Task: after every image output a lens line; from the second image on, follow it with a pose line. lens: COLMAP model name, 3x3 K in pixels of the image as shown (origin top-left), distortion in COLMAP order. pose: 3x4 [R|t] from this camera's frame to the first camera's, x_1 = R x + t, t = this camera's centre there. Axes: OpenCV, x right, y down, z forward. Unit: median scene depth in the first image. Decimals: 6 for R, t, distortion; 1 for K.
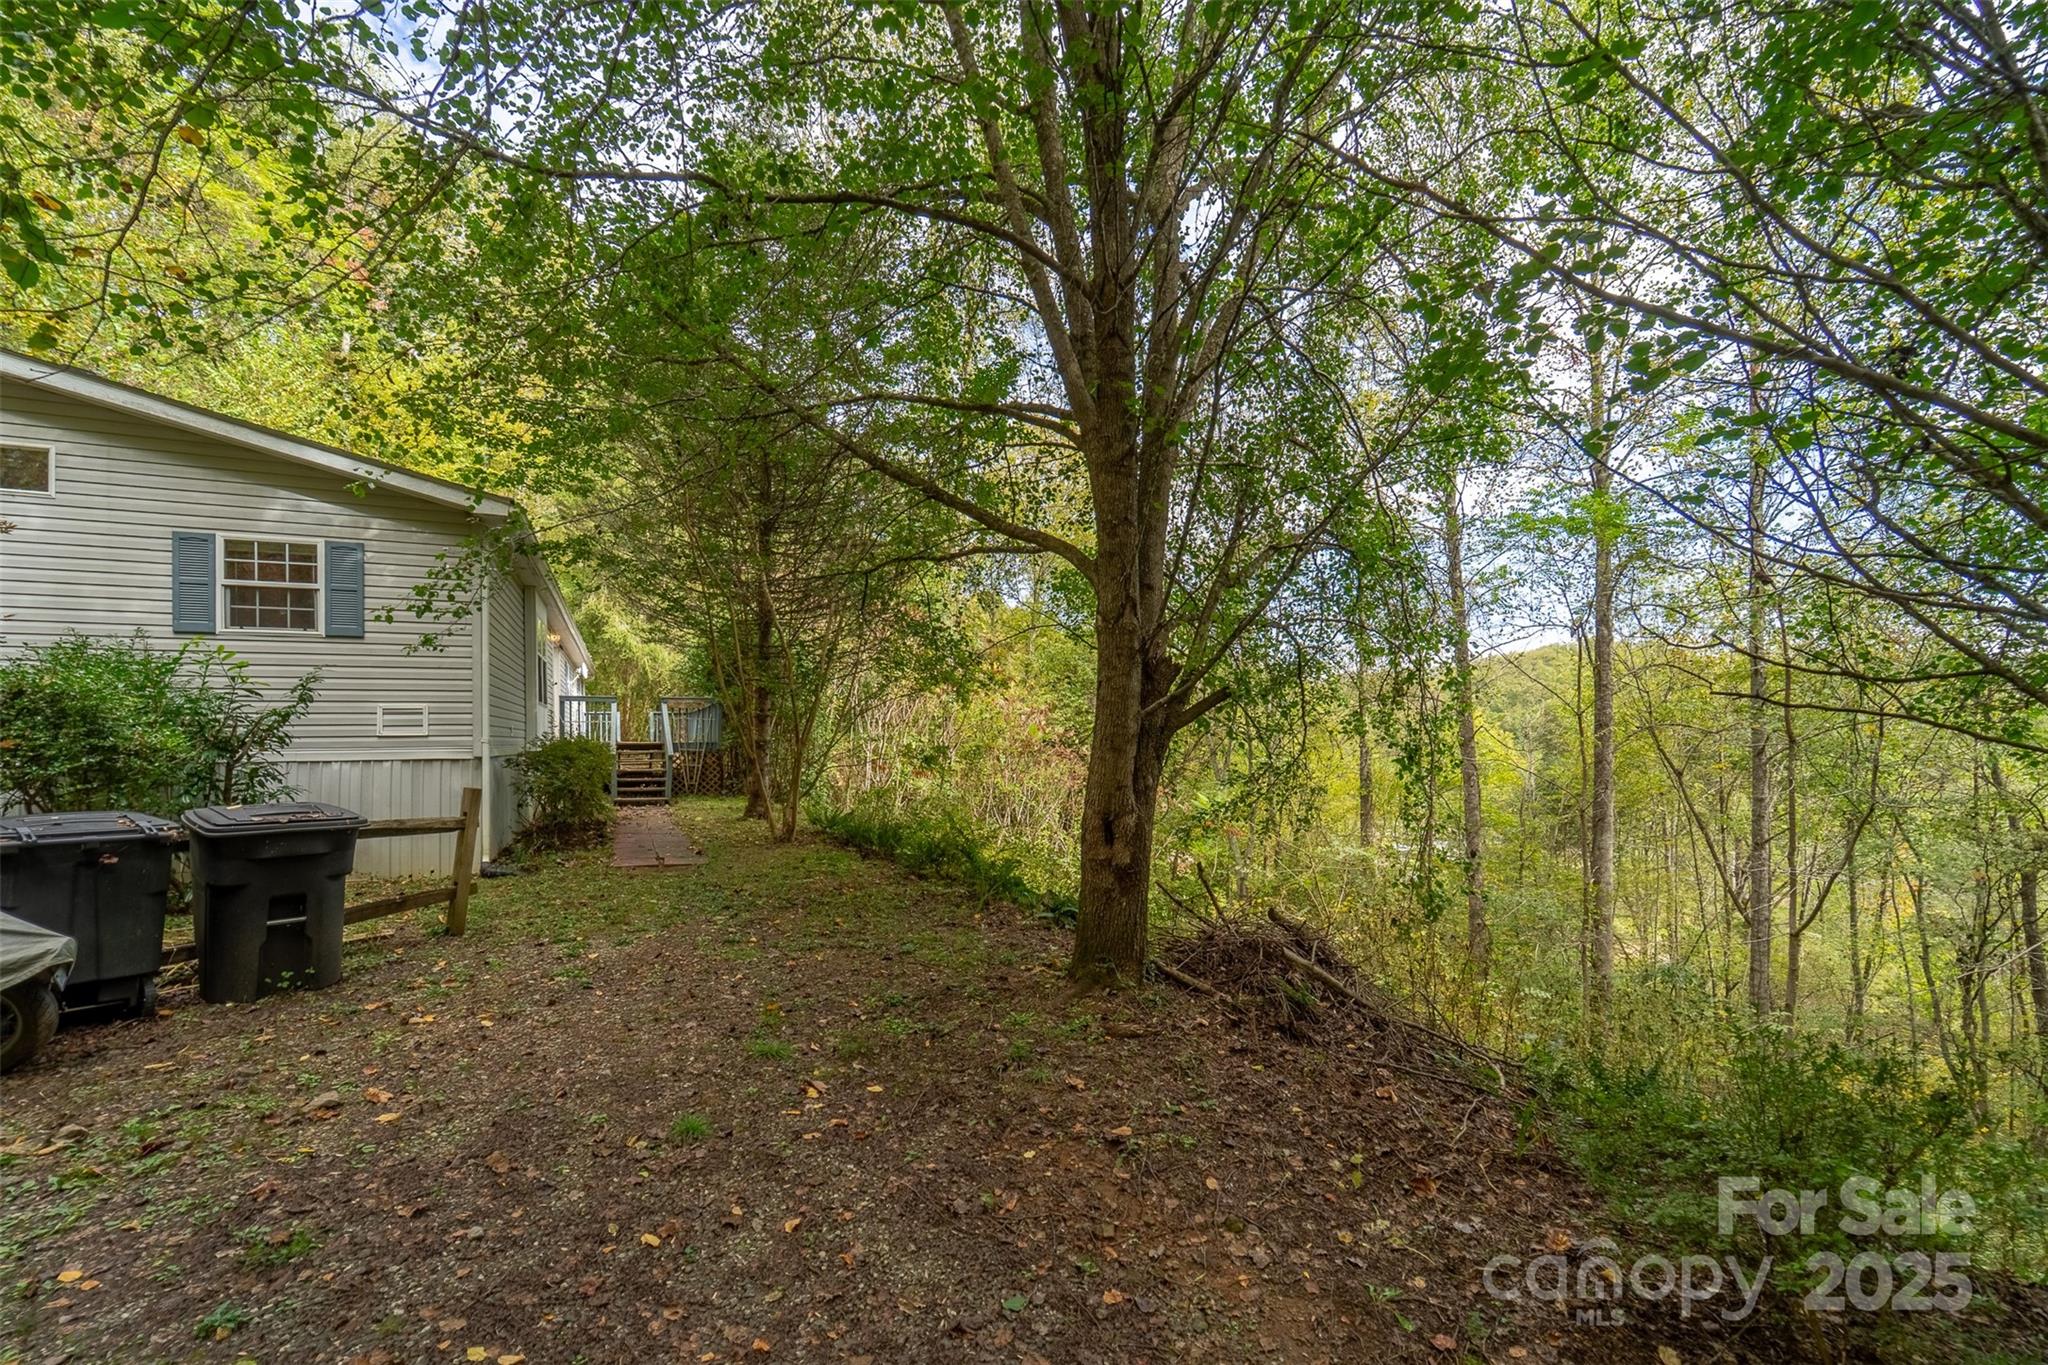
lens RADIAL K [[855.3, 0, 1023.3], [0, 855.3, 735.2], [0, 0, 1]] dist [0.000617, -0.002832]
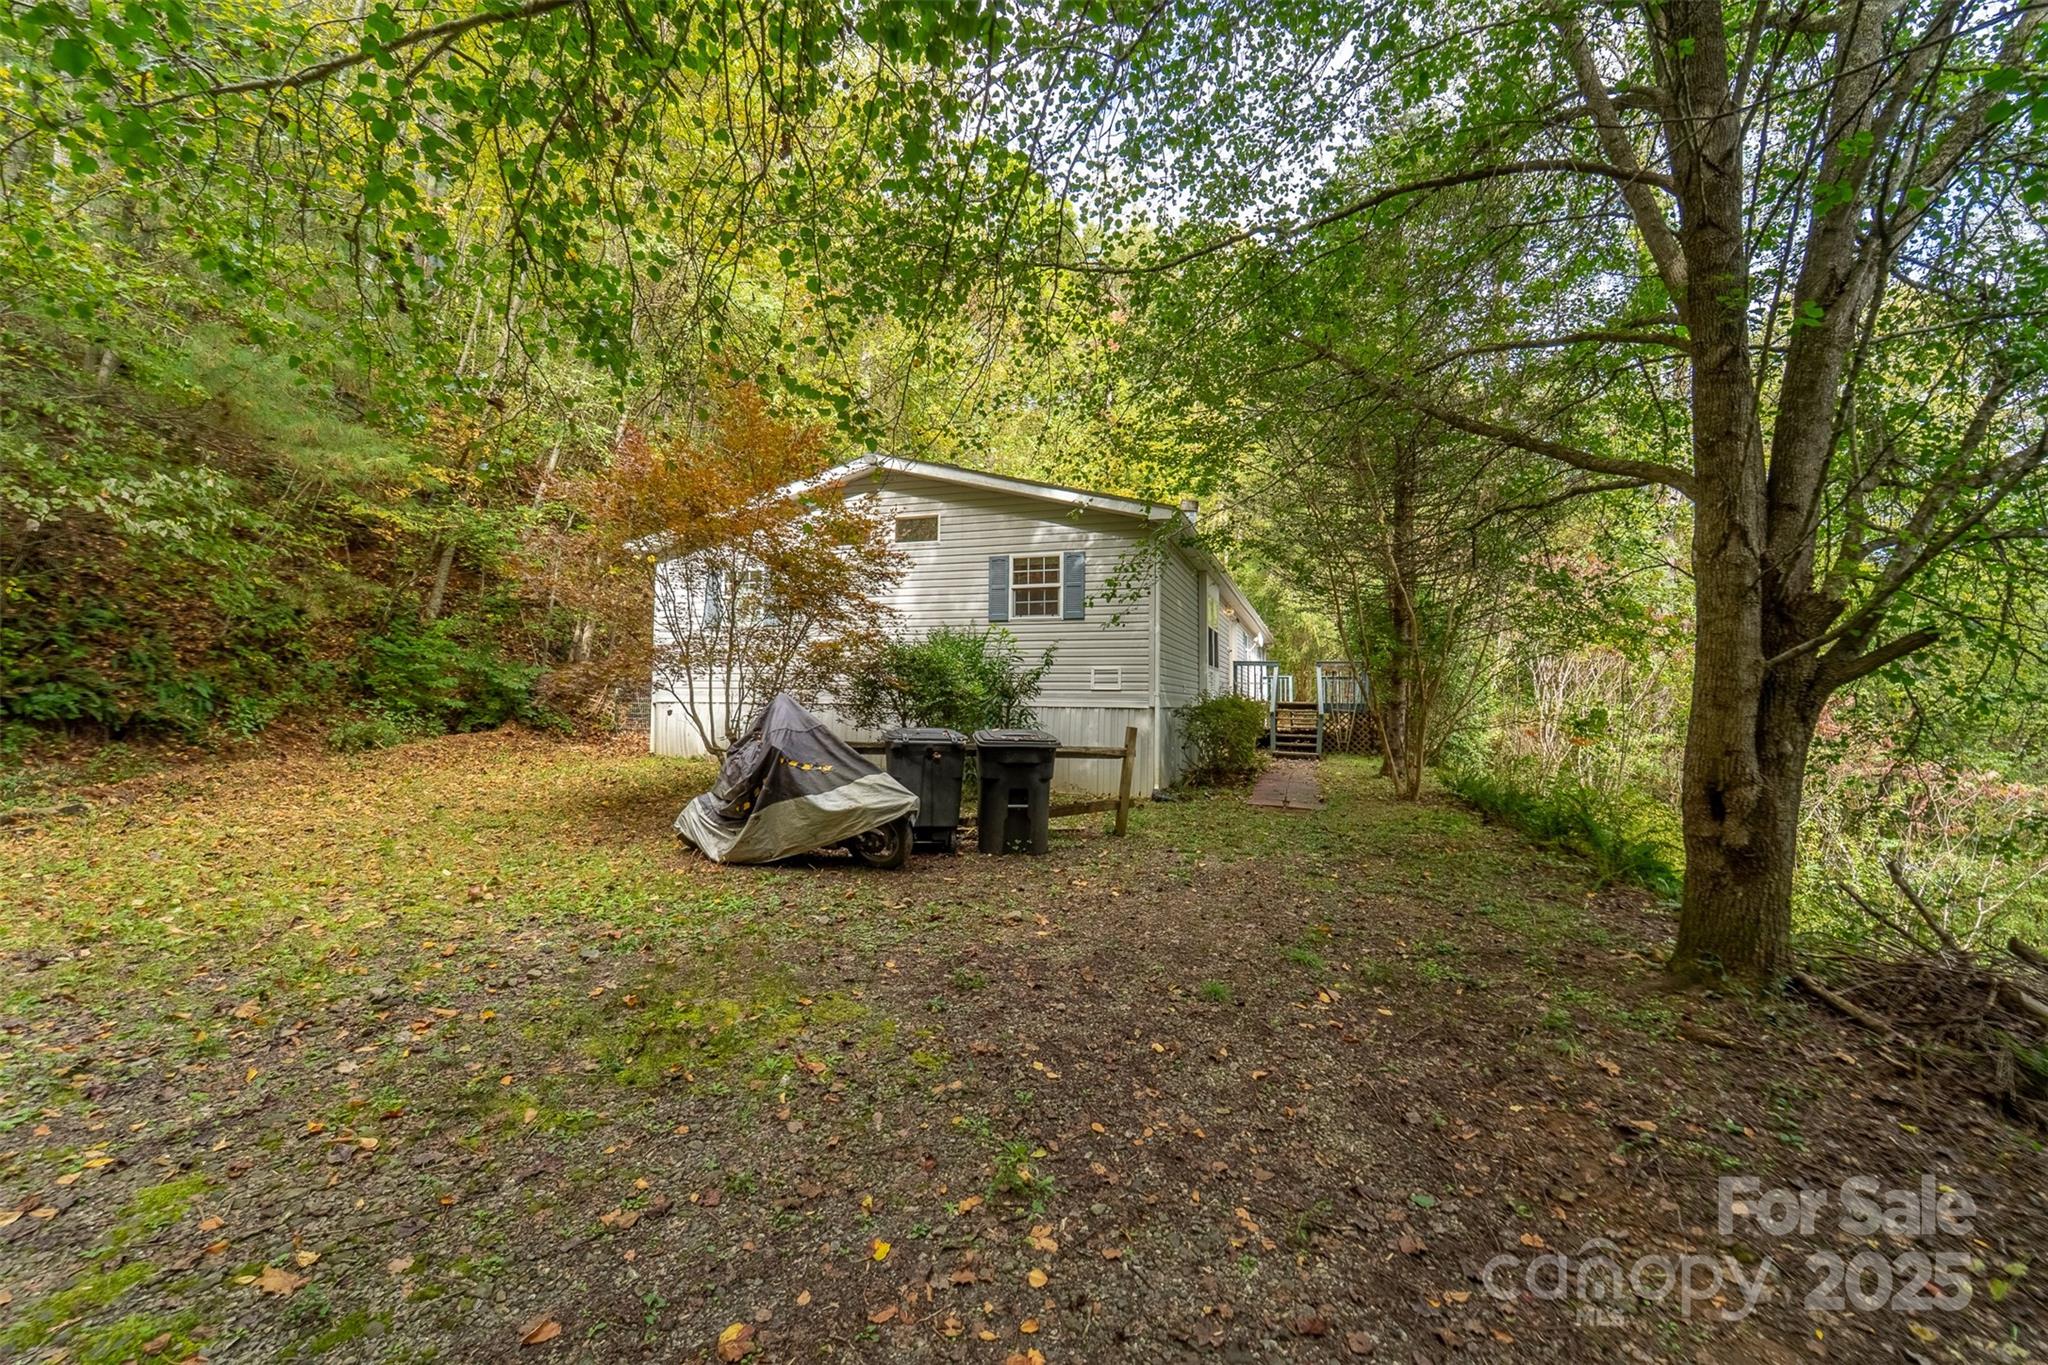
lens RADIAL K [[834.1, 0, 1030.2], [0, 834.1, 675.9], [0, 0, 1]] dist [-0.000309, -0.004584]
pose [[0.719448, -0.001226, -0.694546, 0.181917], [-0.019962, 0.999549, -0.022443, 0.018299], [0.694260, 0.030011, 0.719098, -0.059400]]
